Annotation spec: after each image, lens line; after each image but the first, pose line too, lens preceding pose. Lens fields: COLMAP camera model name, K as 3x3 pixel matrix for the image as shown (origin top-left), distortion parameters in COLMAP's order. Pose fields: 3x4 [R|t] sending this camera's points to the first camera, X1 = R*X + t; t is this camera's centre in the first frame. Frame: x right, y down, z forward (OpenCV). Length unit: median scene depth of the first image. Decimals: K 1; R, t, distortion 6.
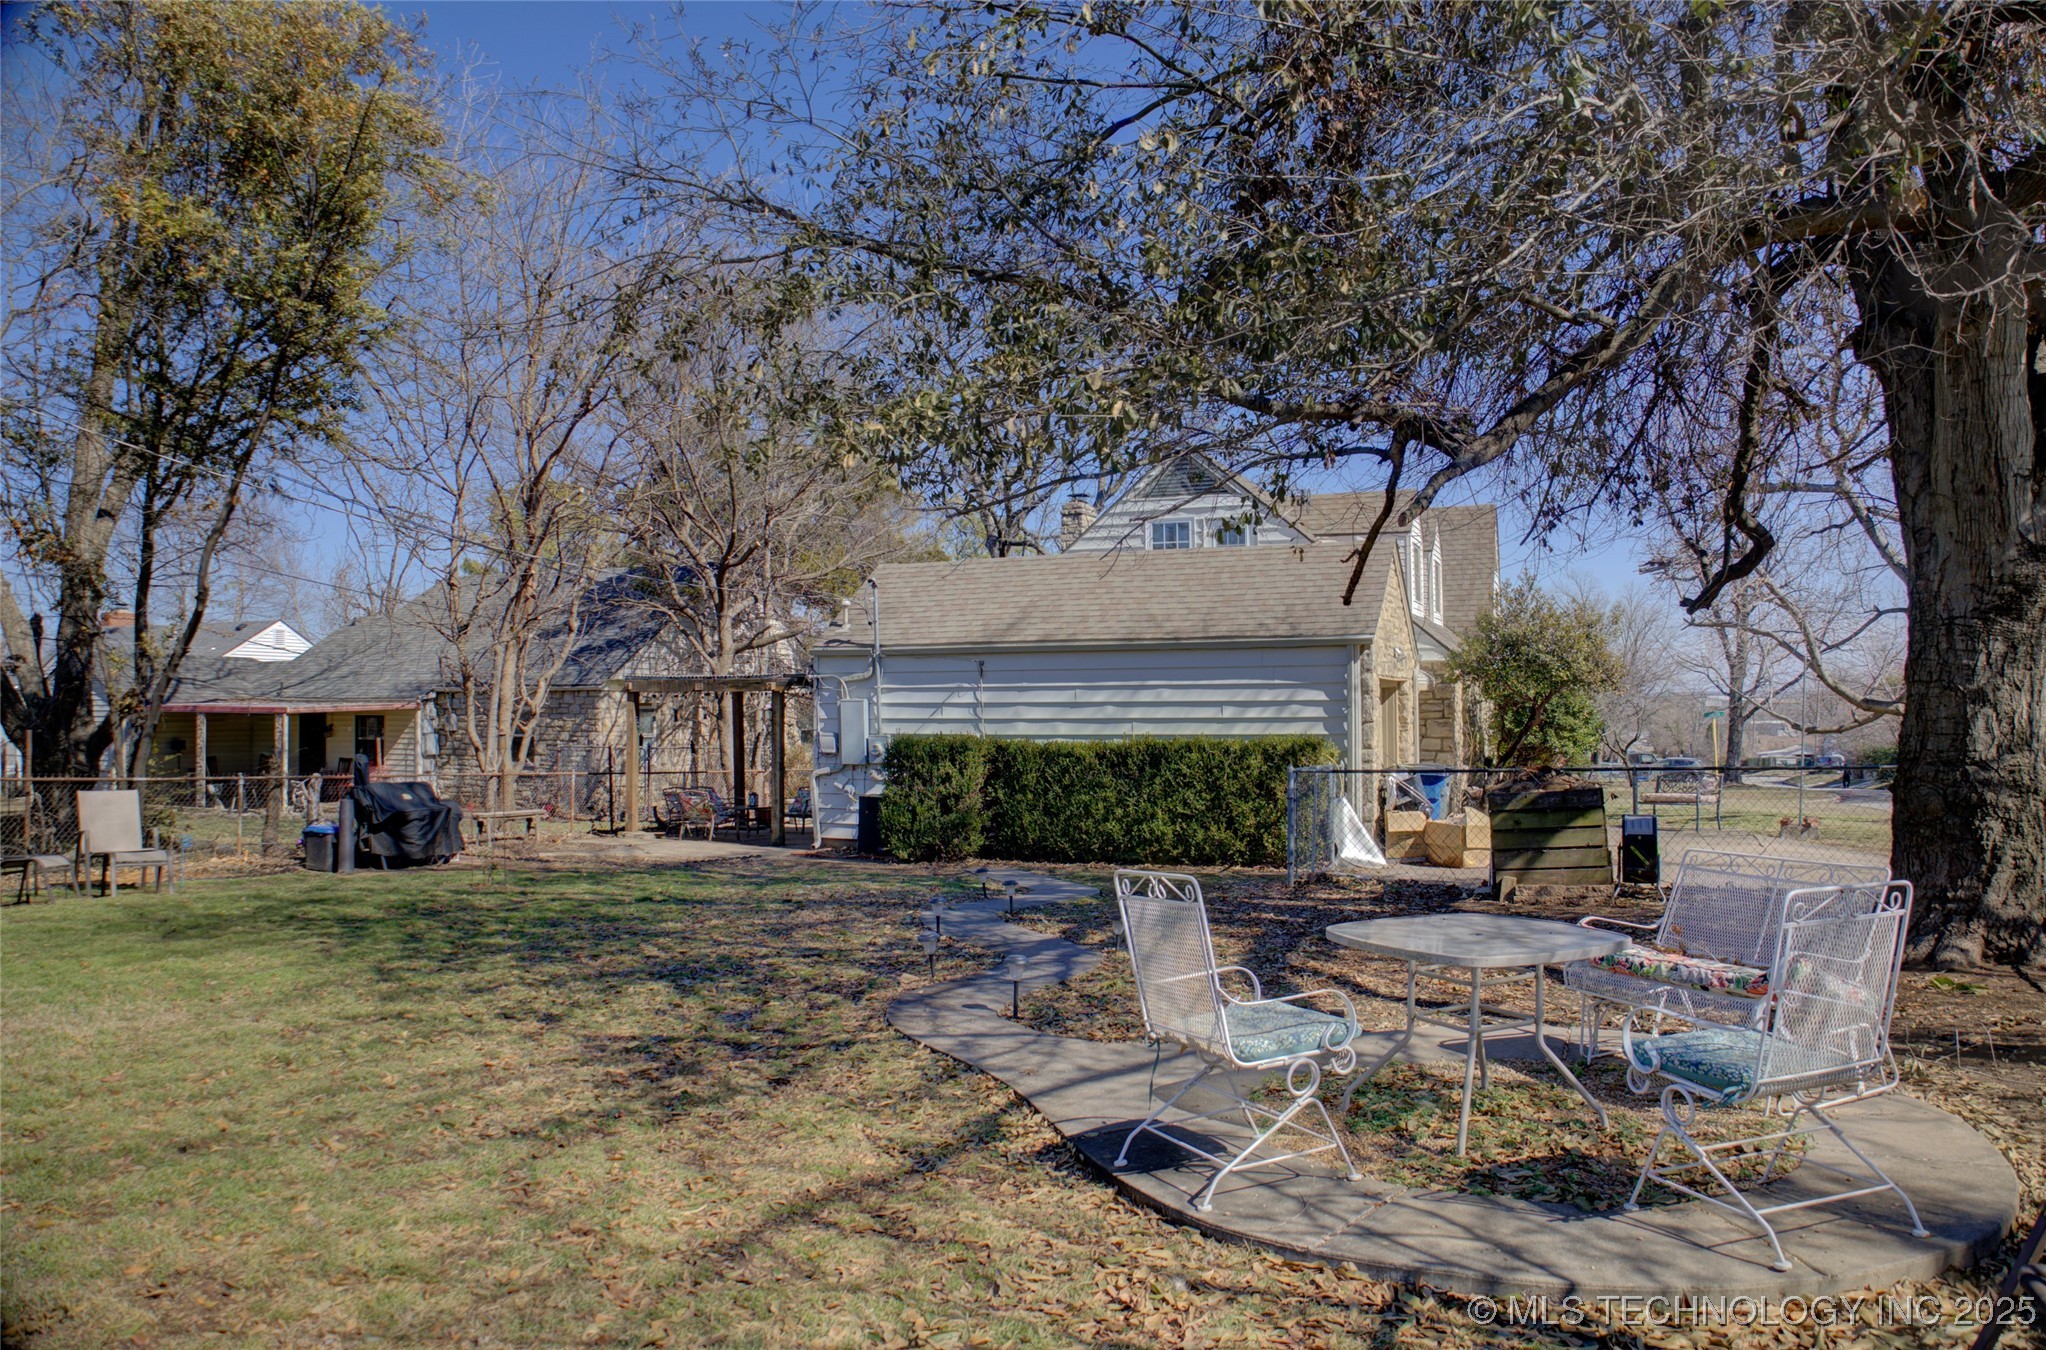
lens RADIAL K [[1403.5, 0, 1023.0], [0, 1403.5, 675.0], [0, 0, 1]] dist [-0.112469, -0.000006]
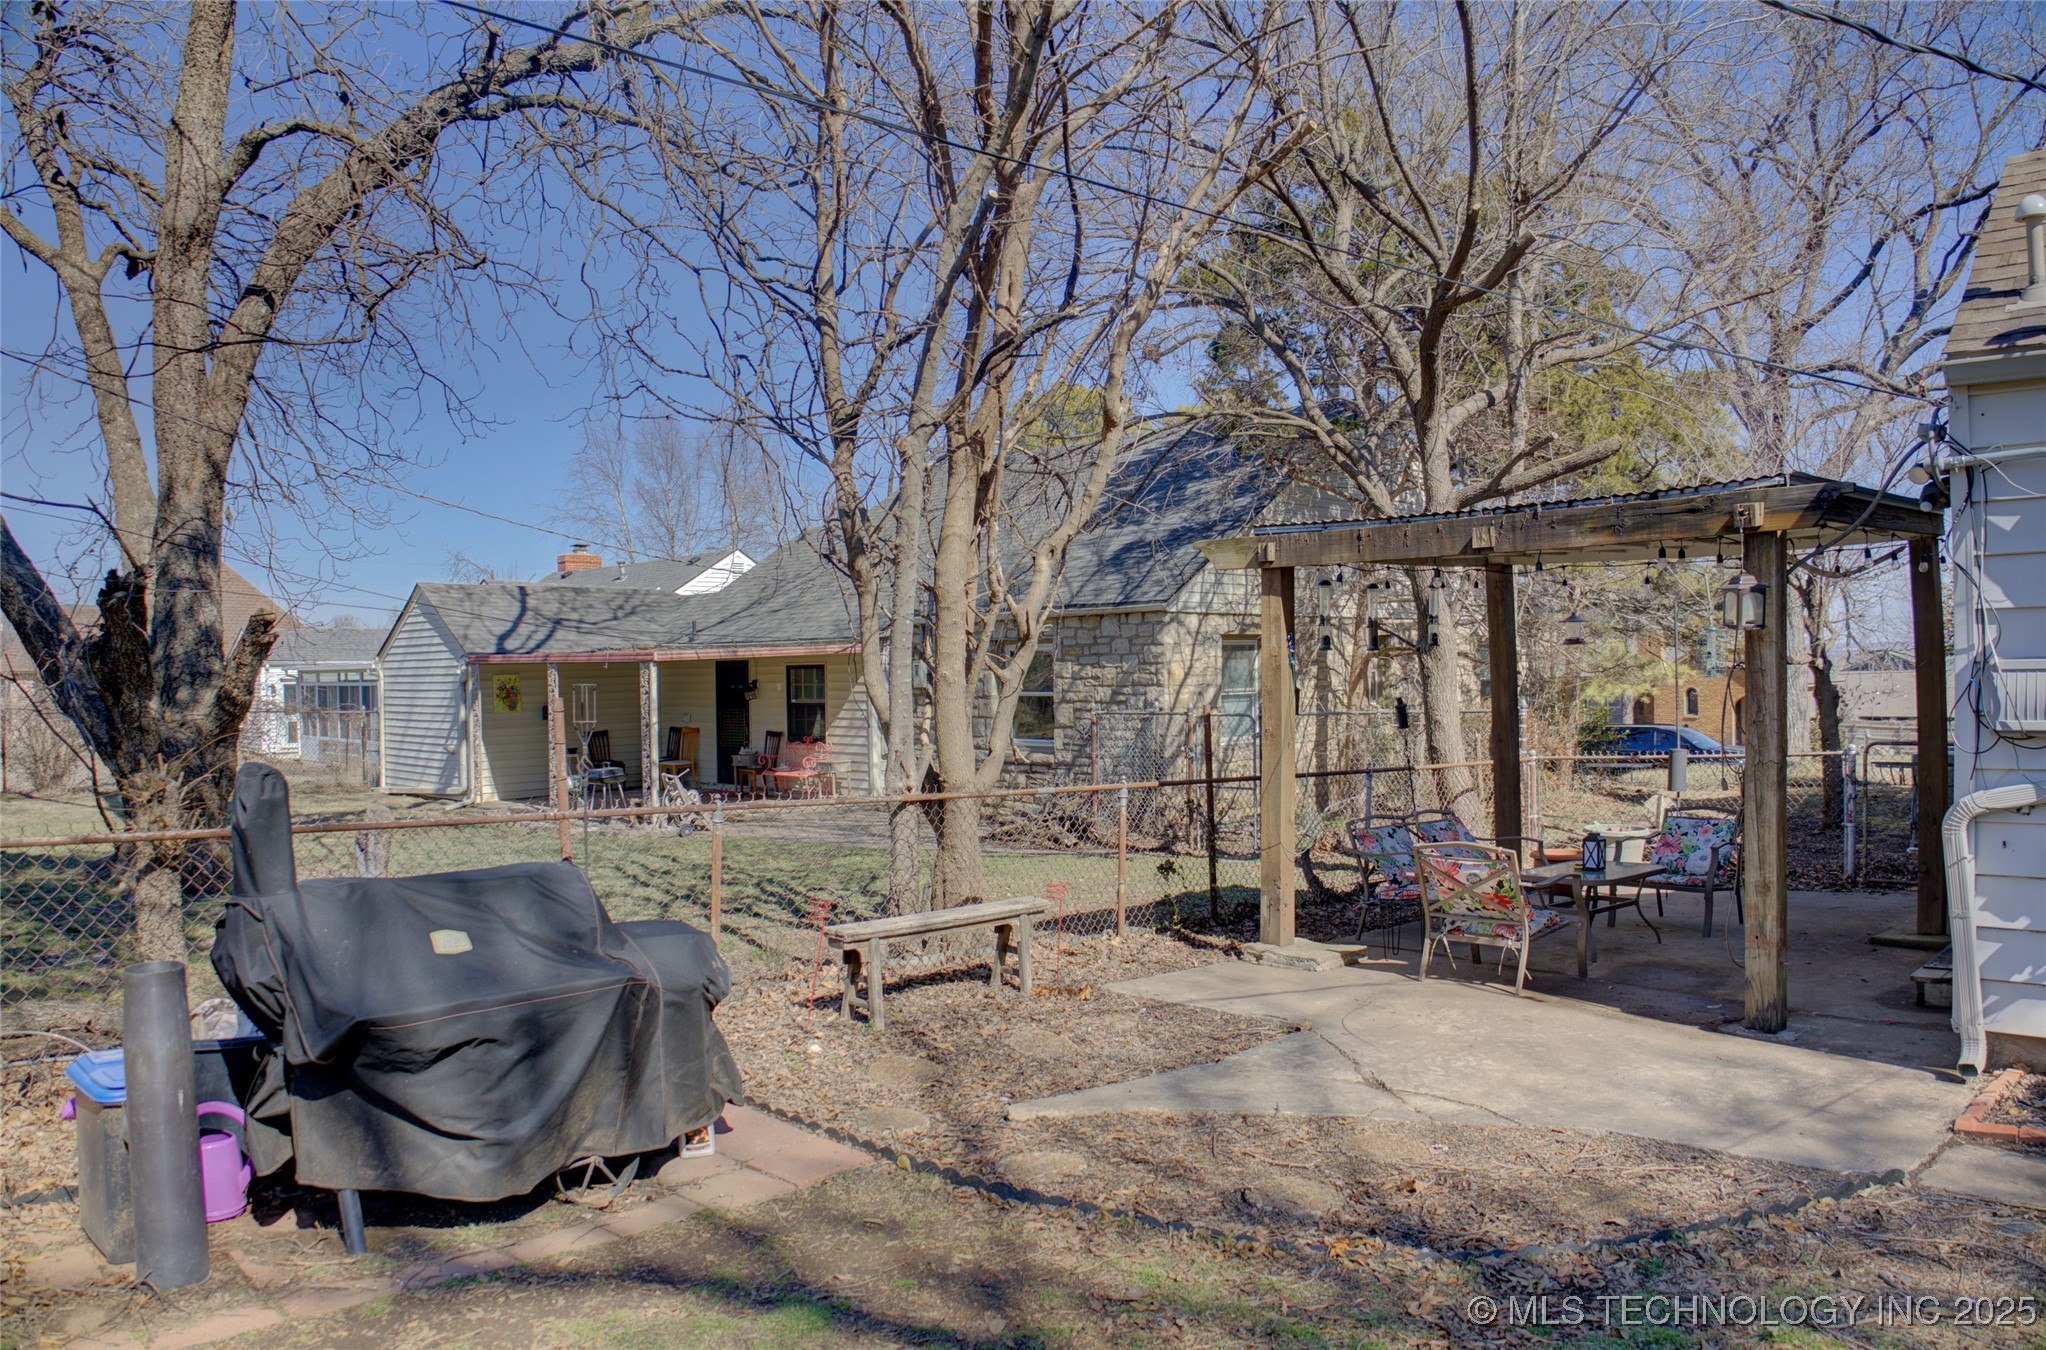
lens RADIAL K [[1583.9, 0, 1023.0], [0, 1583.9, 675.0], [0, 0, 1]] dist [-0.001316, -0.000143]
pose [[0.932121, -0.009693, -0.362018, -0.126883], [0.020856, 0.999419, 0.026940, 0.018342], [0.361547, -0.032661, 0.931782, 0.385985]]
